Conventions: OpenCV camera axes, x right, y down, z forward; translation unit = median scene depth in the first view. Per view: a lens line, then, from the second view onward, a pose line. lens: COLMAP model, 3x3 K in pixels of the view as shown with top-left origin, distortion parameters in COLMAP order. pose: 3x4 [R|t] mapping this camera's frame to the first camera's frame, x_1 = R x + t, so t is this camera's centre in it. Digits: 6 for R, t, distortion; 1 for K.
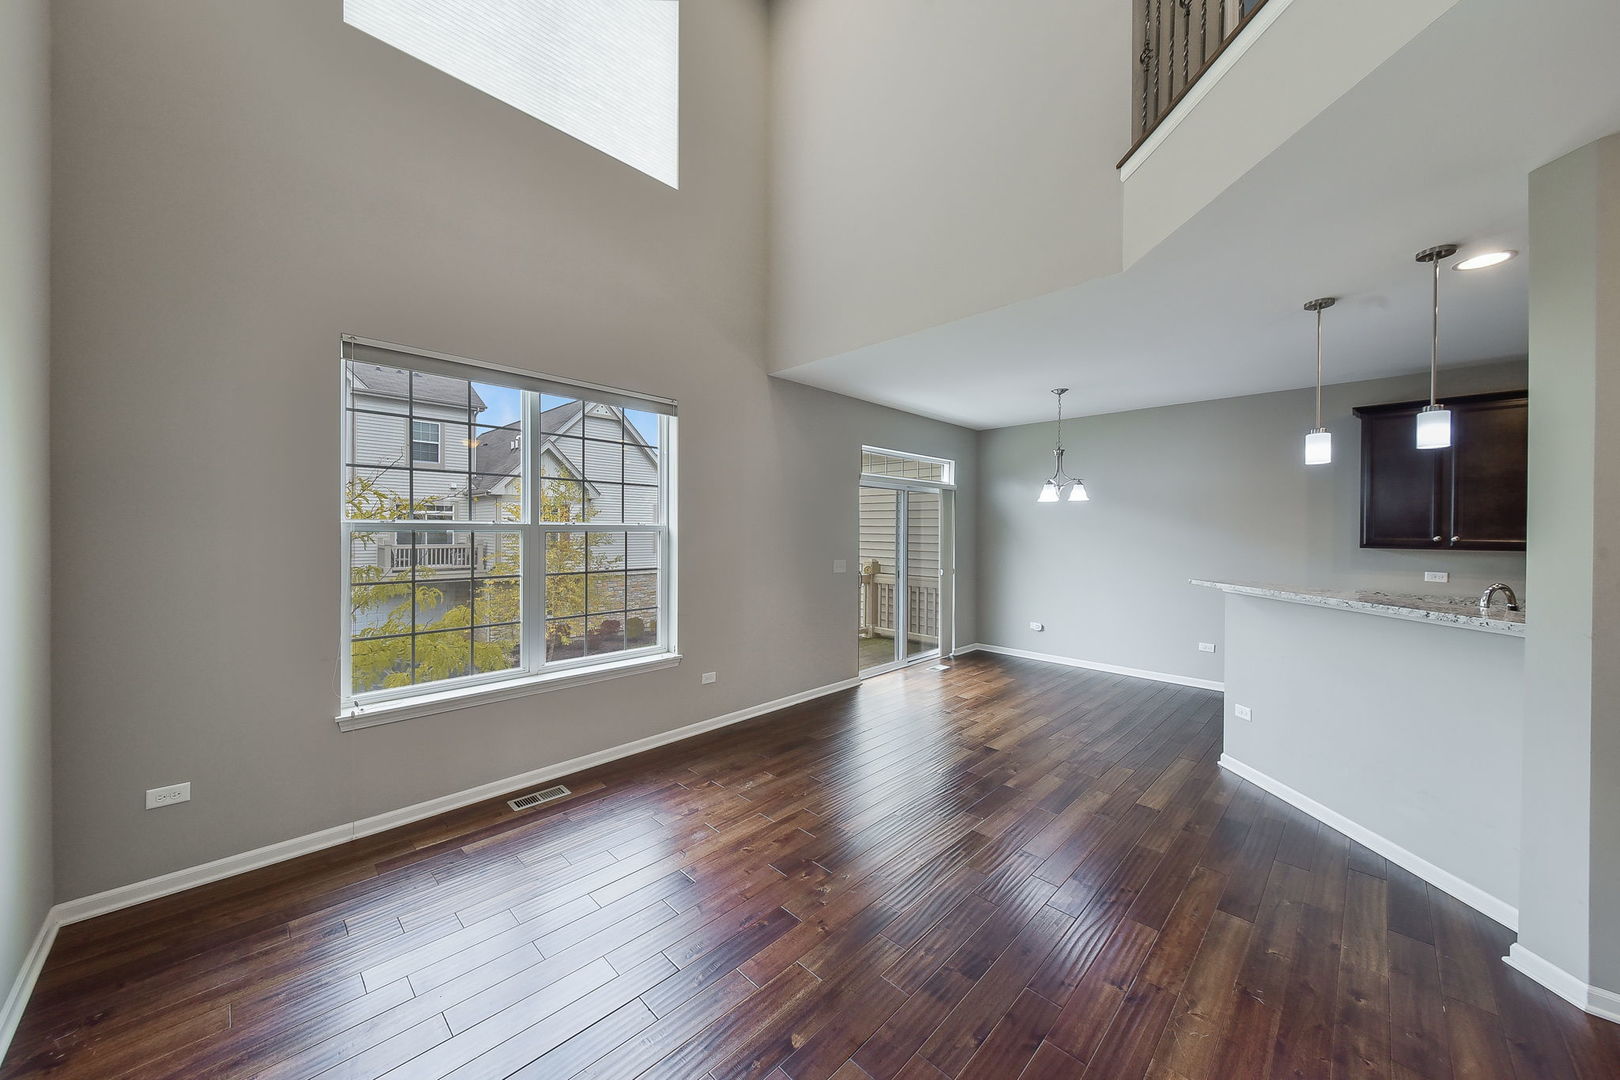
lens RADIAL K [[578.9, 0, 802.0], [0, 578.9, 532.9], [0, 0, 1]] dist [0.001106, -0.000975]
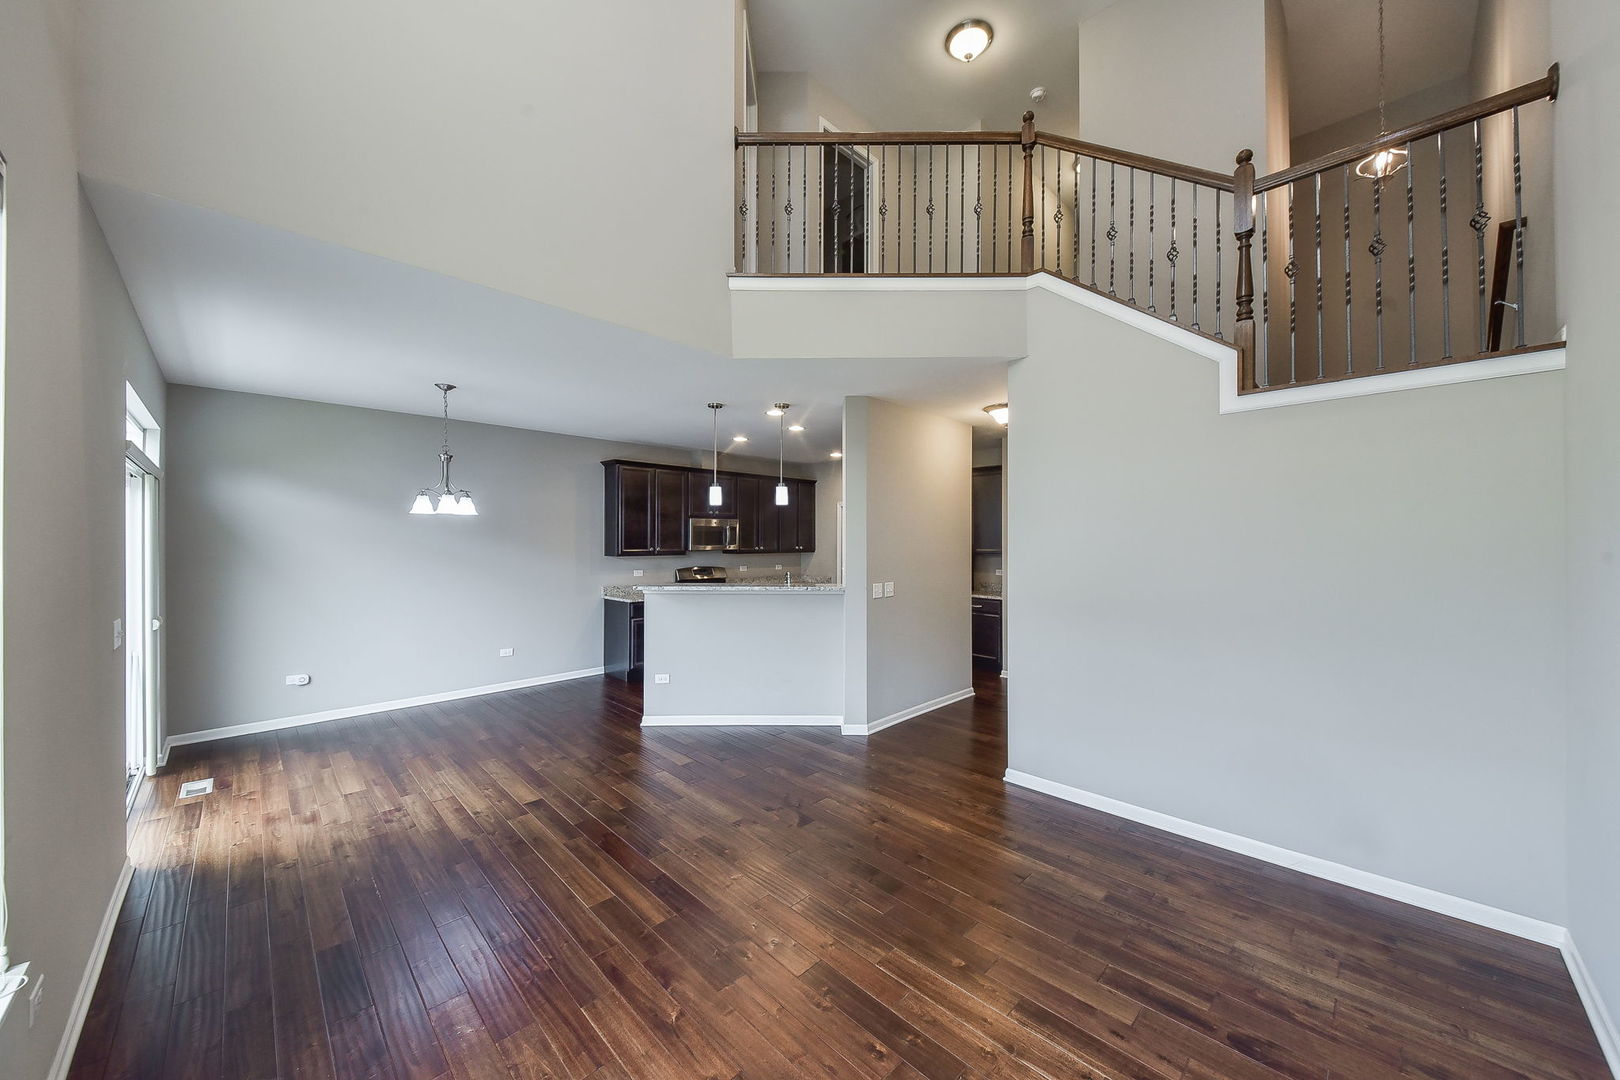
lens RADIAL K [[578.9, 0, 830.2], [0, 578.9, 538.0], [0, 0, 1]] dist [0.001106, -0.000975]
pose [[-0.031574, -0.005190, 0.999488, -0.565798], [0.005501, 0.999970, 0.005366, -0.028371], [-0.999486, 0.005668, -0.031545, 0.586853]]
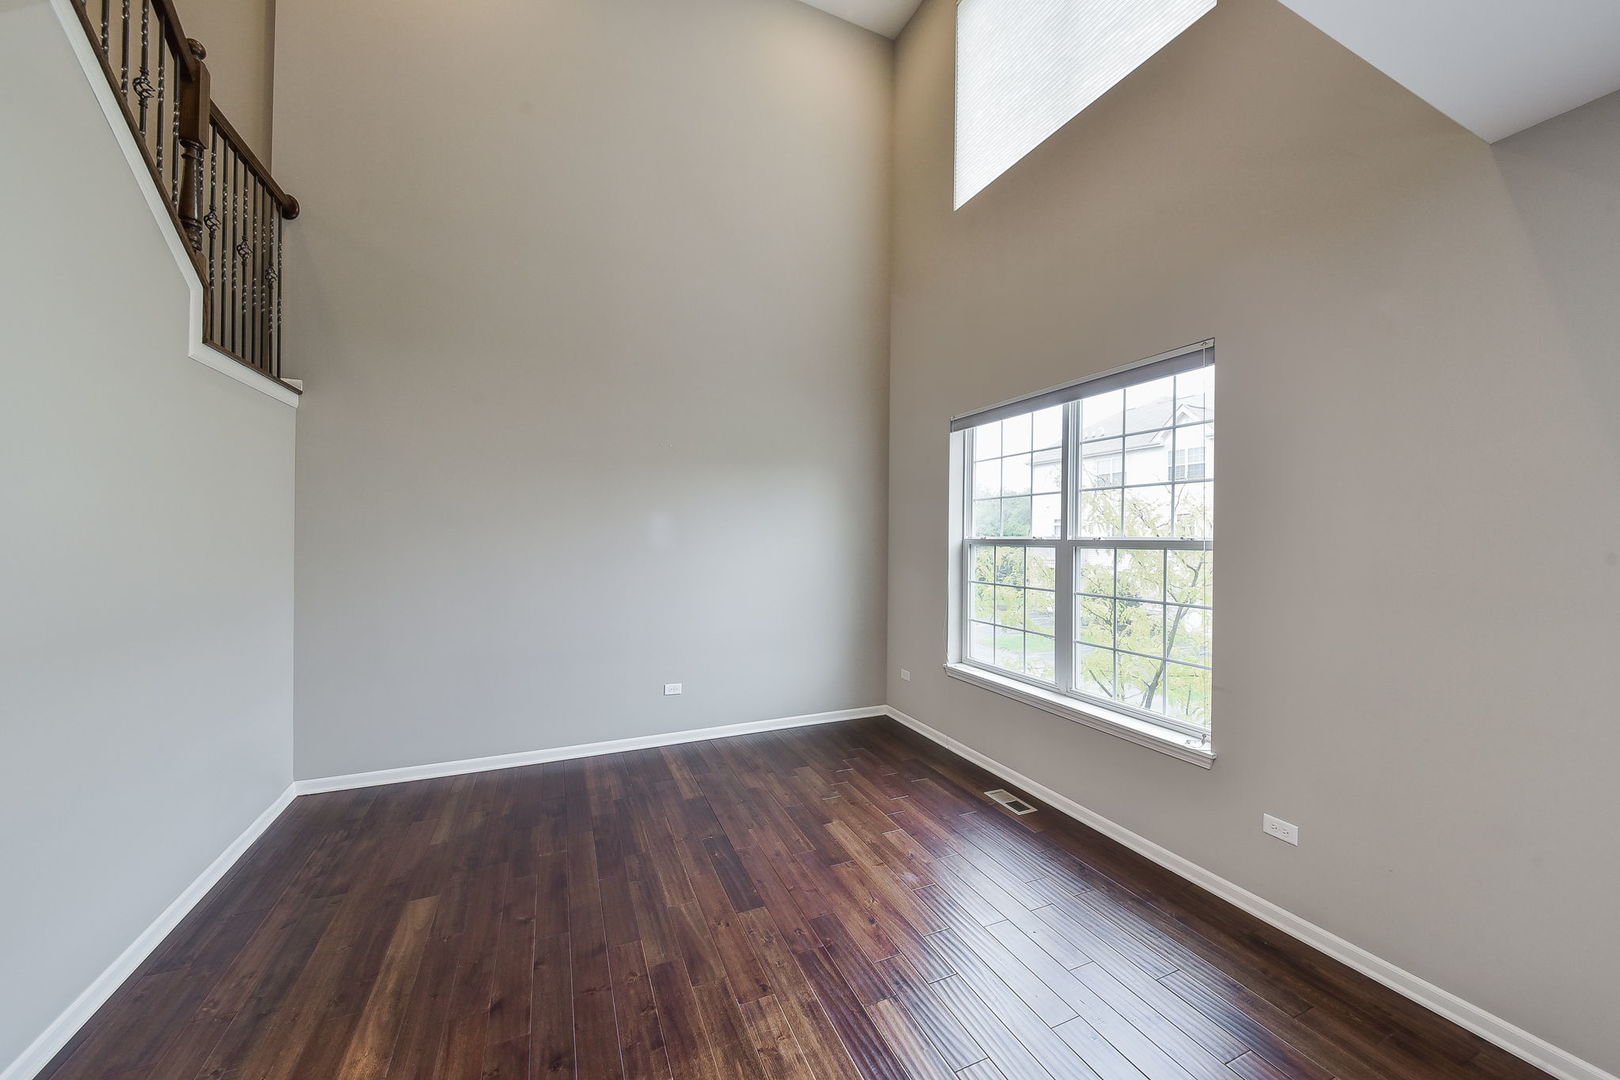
lens RADIAL K [[578.9, 0, 820.2], [0, 578.9, 534.6], [0, 0, 1]] dist [0.001106, -0.000975]
pose [[-0.349754, -0.009613, -0.936792, 0.554836], [-0.018832, 0.999817, -0.003229, -0.013532], [0.936652, 0.016512, -0.349871, 0.878818]]
